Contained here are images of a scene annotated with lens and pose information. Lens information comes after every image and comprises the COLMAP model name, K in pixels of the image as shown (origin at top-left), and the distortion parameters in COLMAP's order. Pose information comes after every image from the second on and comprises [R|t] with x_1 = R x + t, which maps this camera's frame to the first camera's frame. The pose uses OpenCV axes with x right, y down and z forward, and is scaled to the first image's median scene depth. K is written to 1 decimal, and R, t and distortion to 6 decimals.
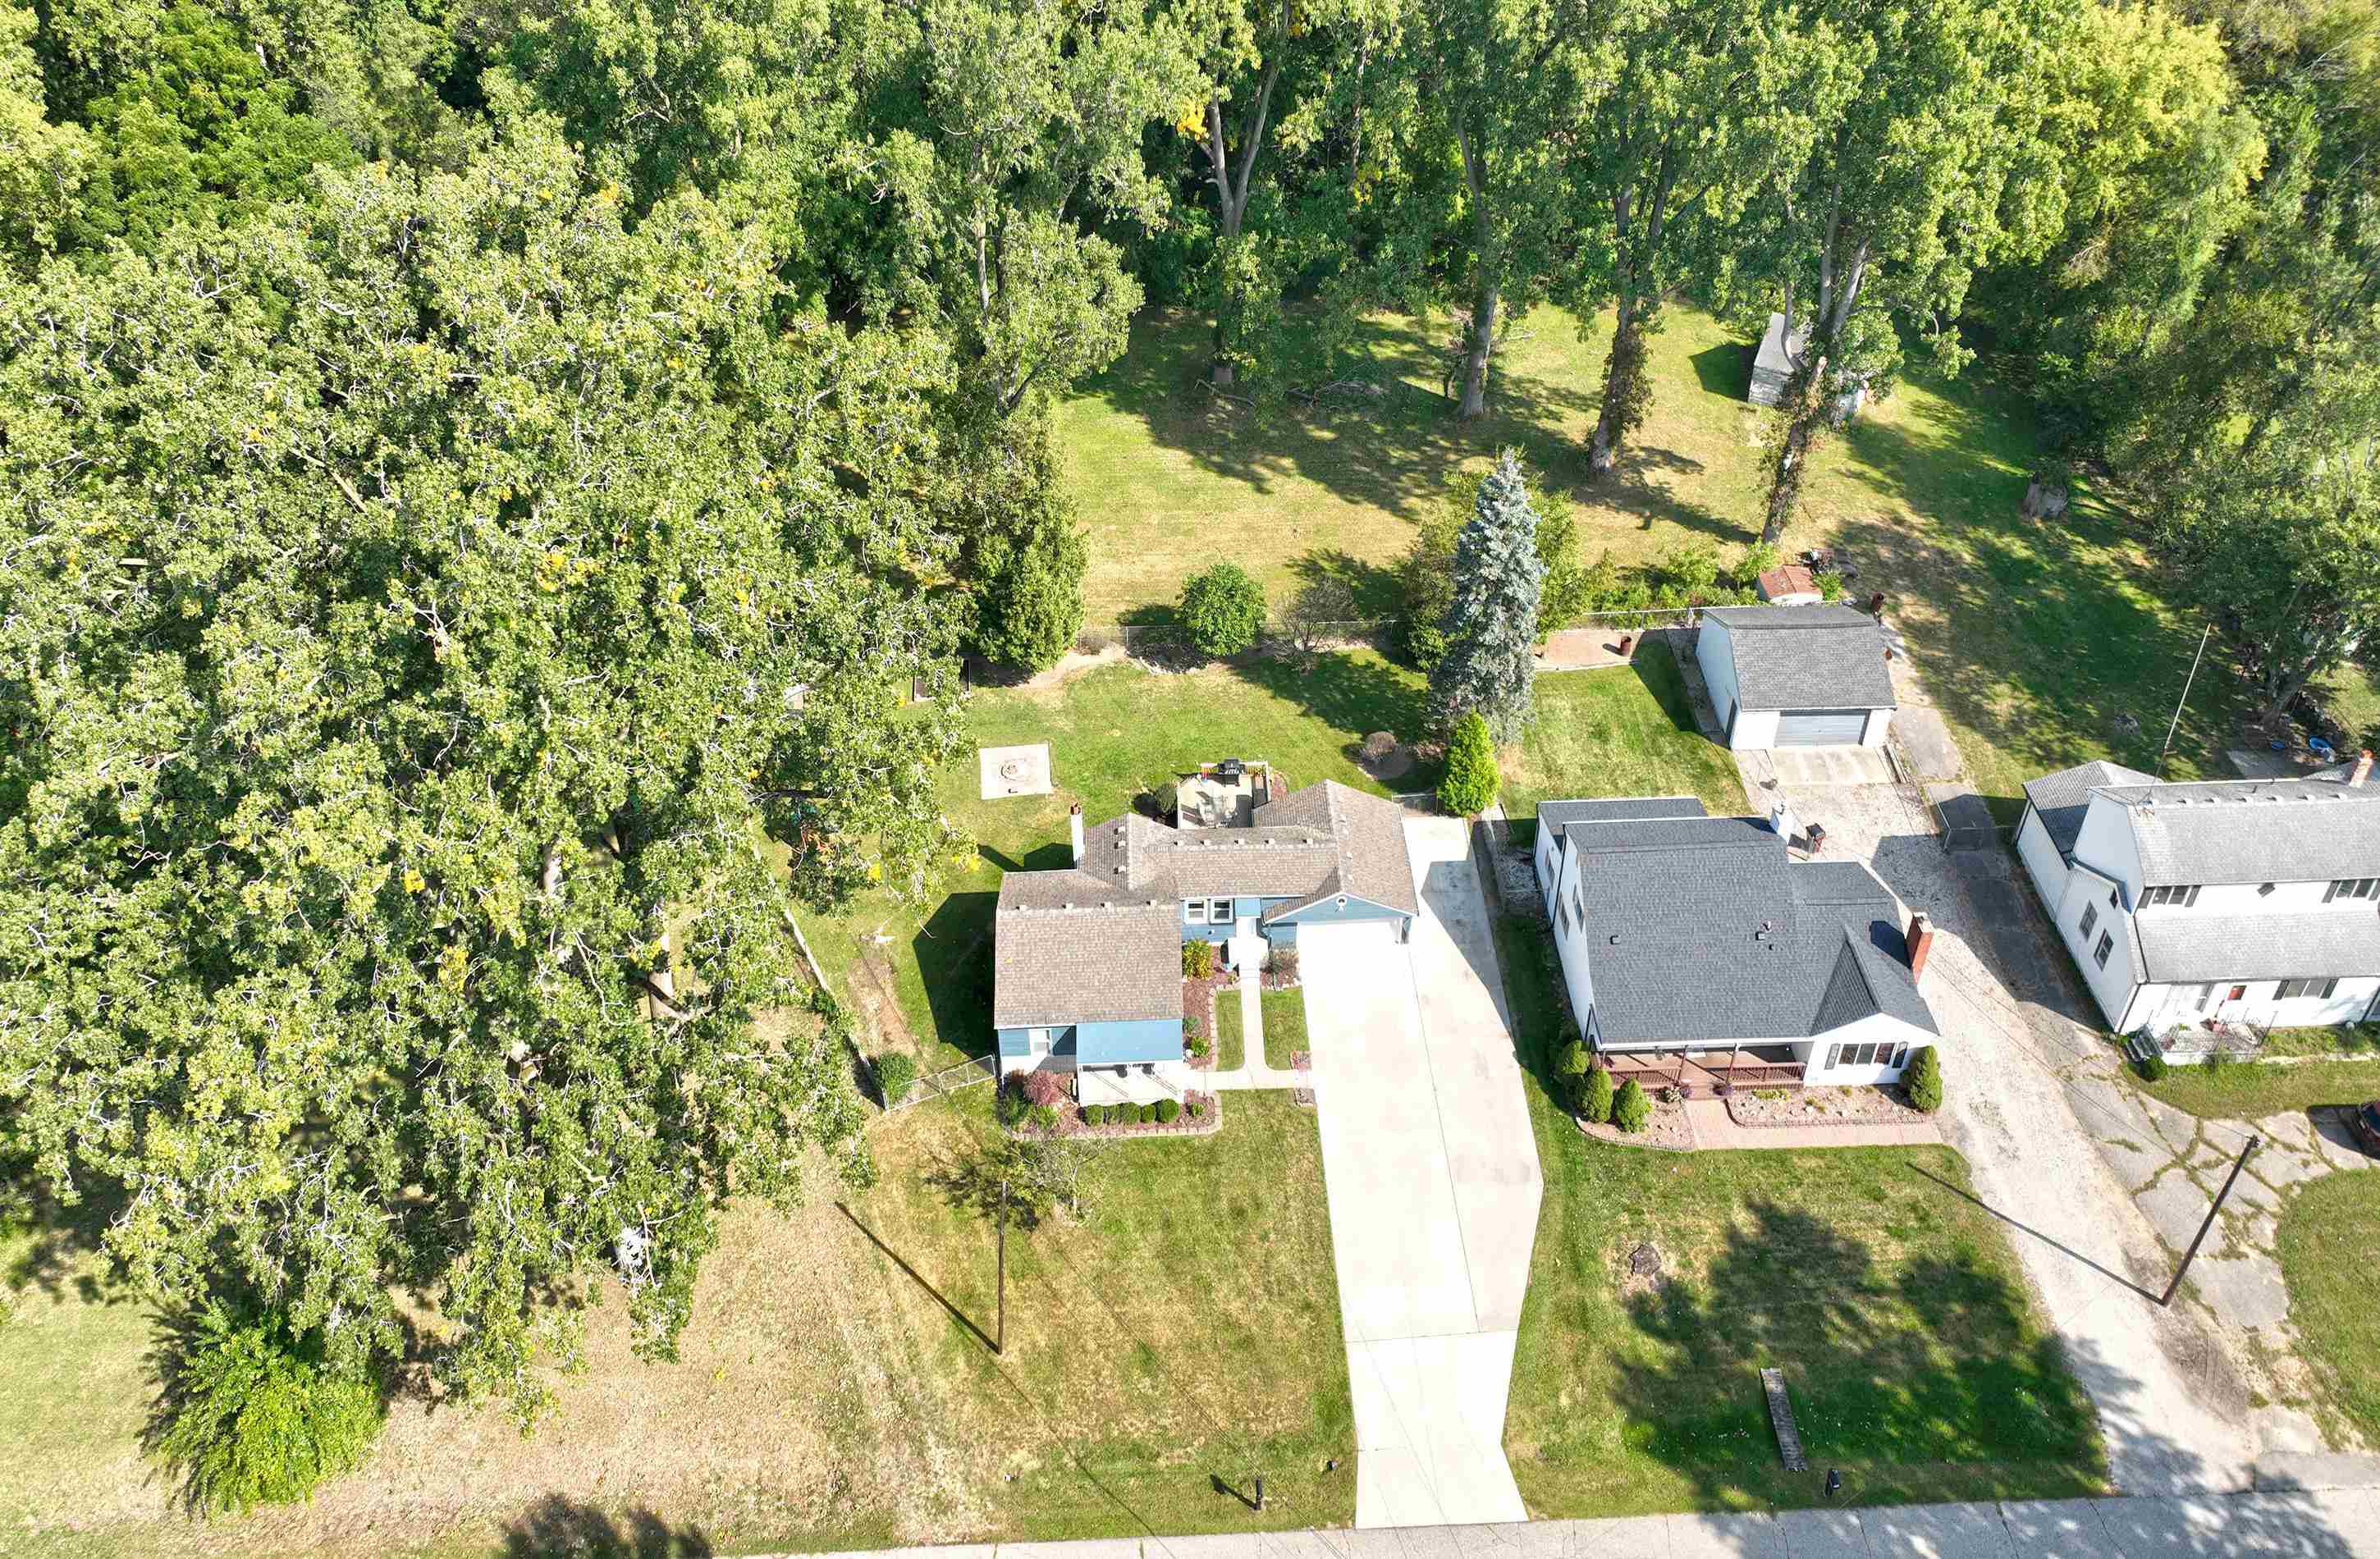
lens RADIAL K [[1658.6, 0, 1129.1], [0, 1658.6, 652.5], [0, 0, 1]] dist [-0.005060, -0.007481]
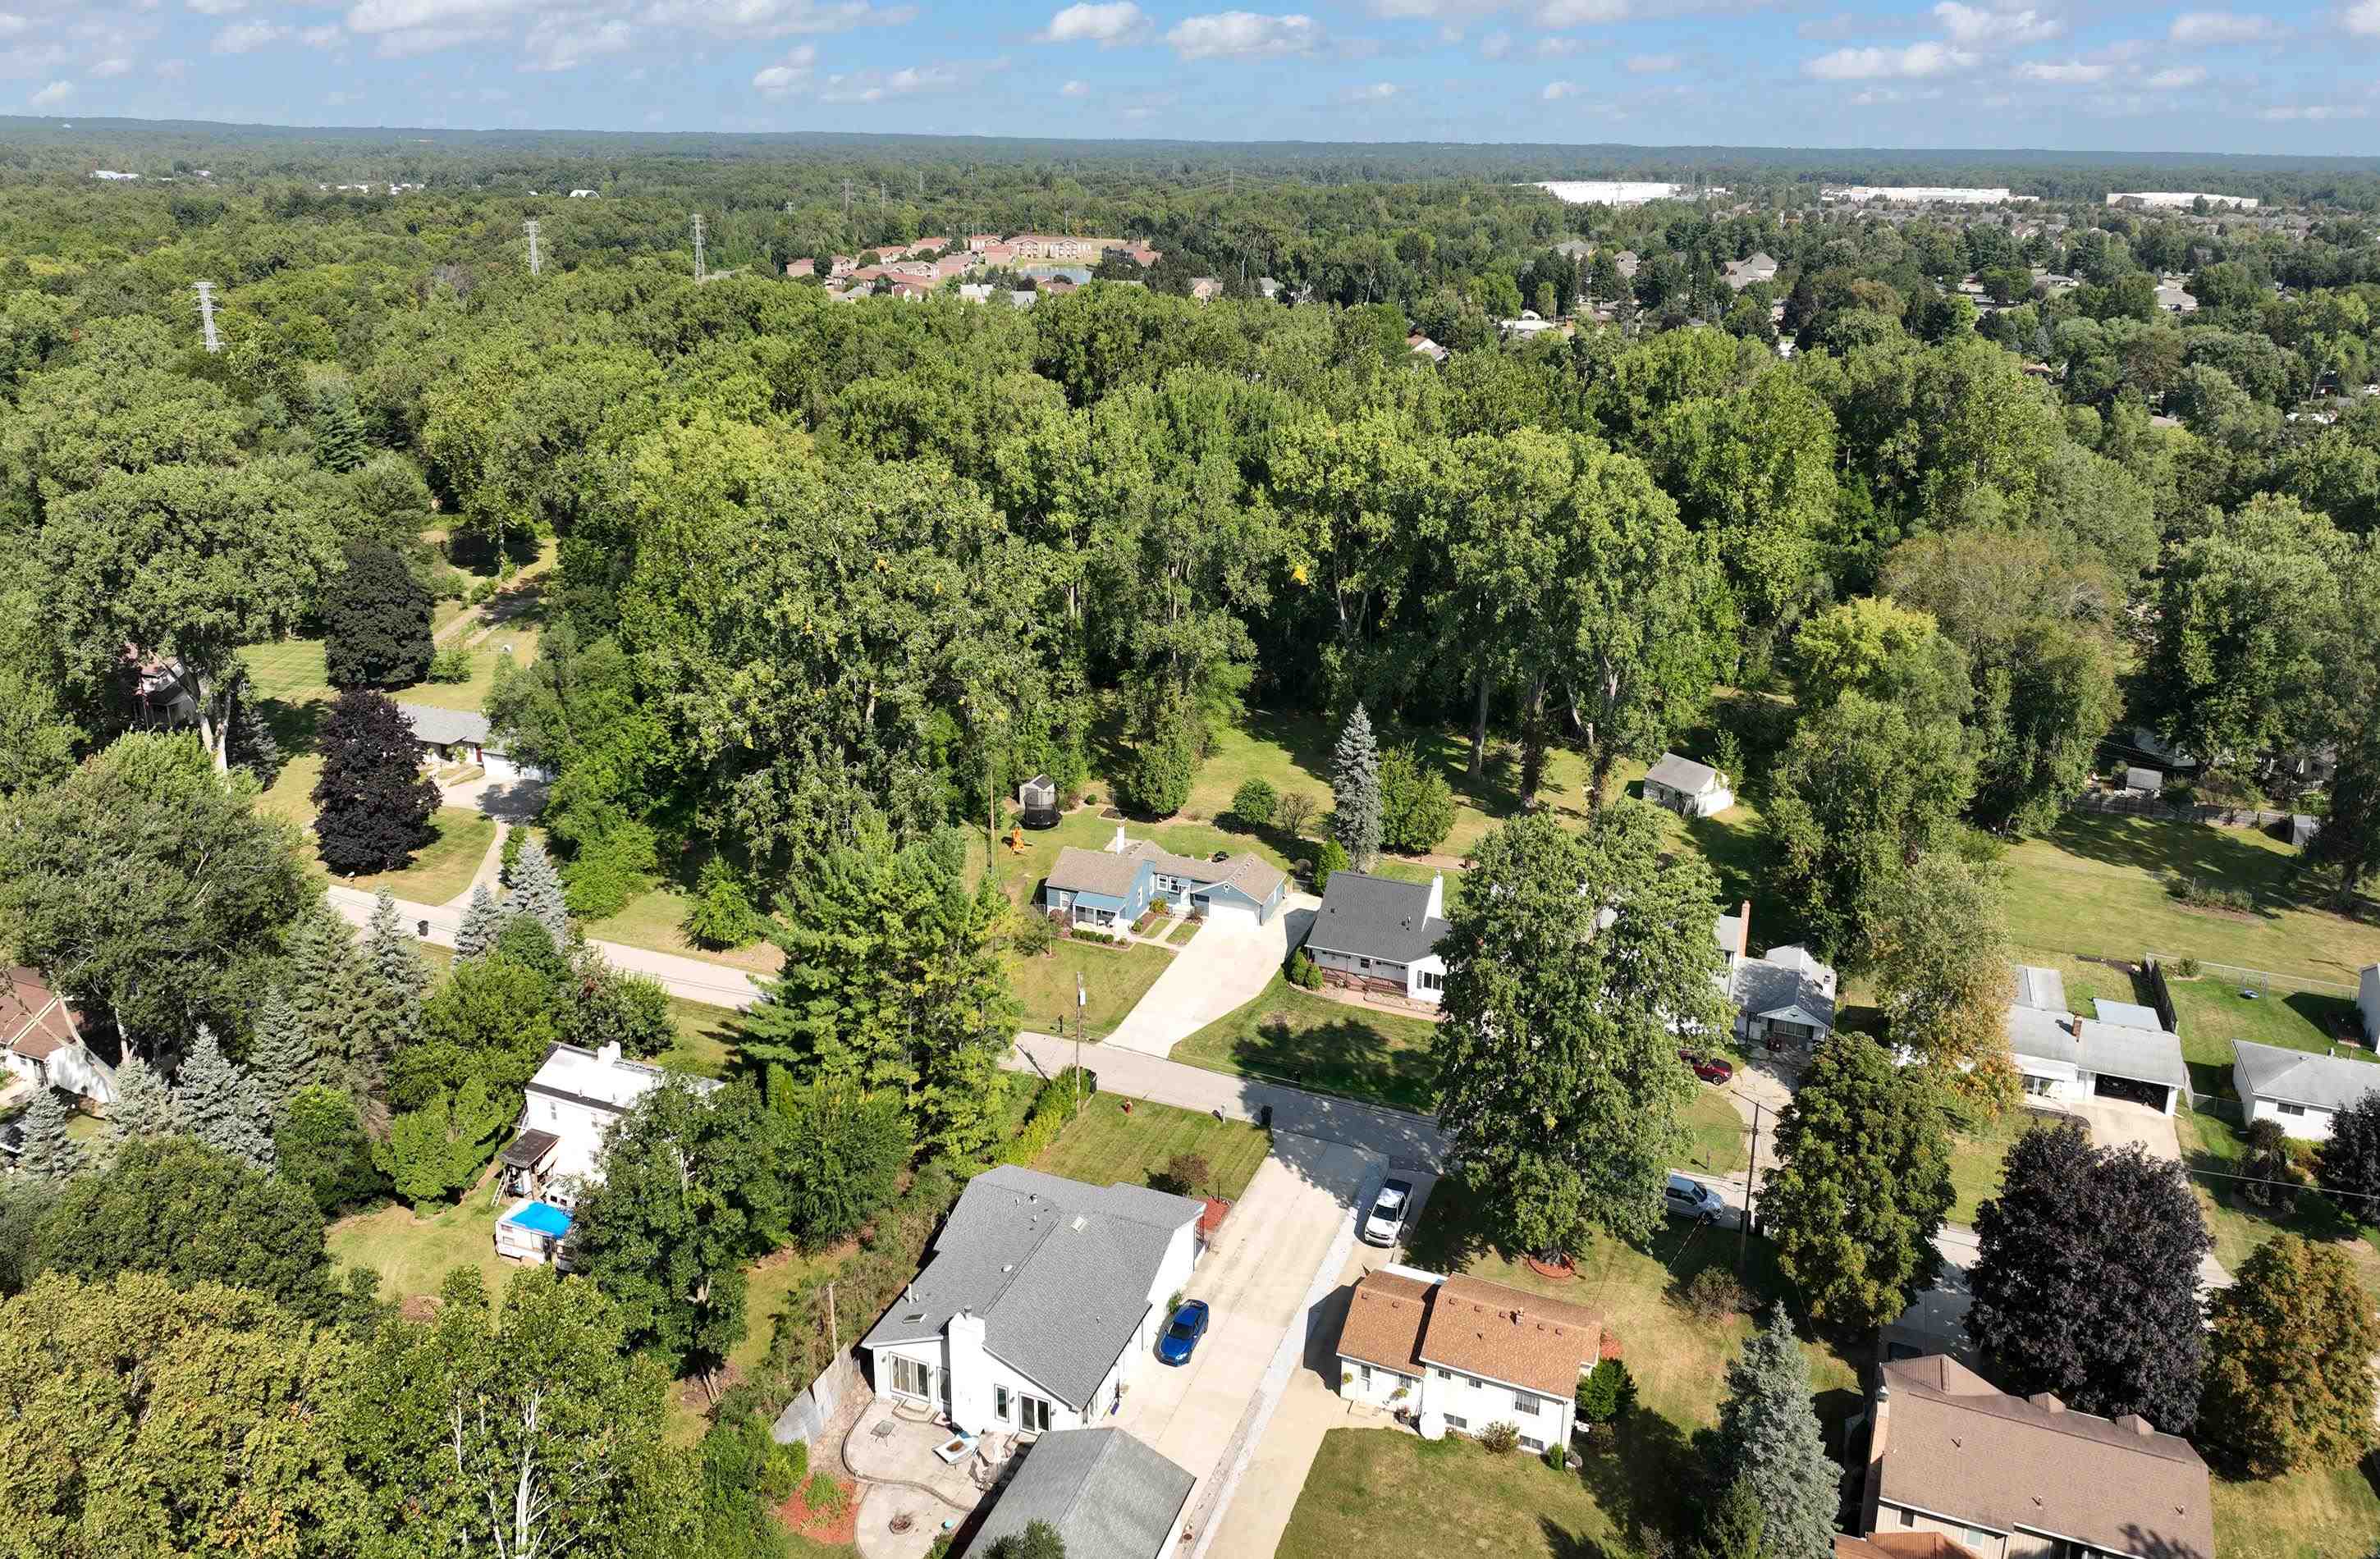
lens RADIAL K [[1615.3, 0, 1190.0], [0, 1615.3, 779.5], [0, 0, 1]] dist [0.012701, 0.004277]
pose [[0.924816, 0.152439, -0.348537, 0.798876], [-0.262337, 0.919060, -0.294122, 0.656513], [0.275491, 0.363442, 0.889952, -0.884955]]
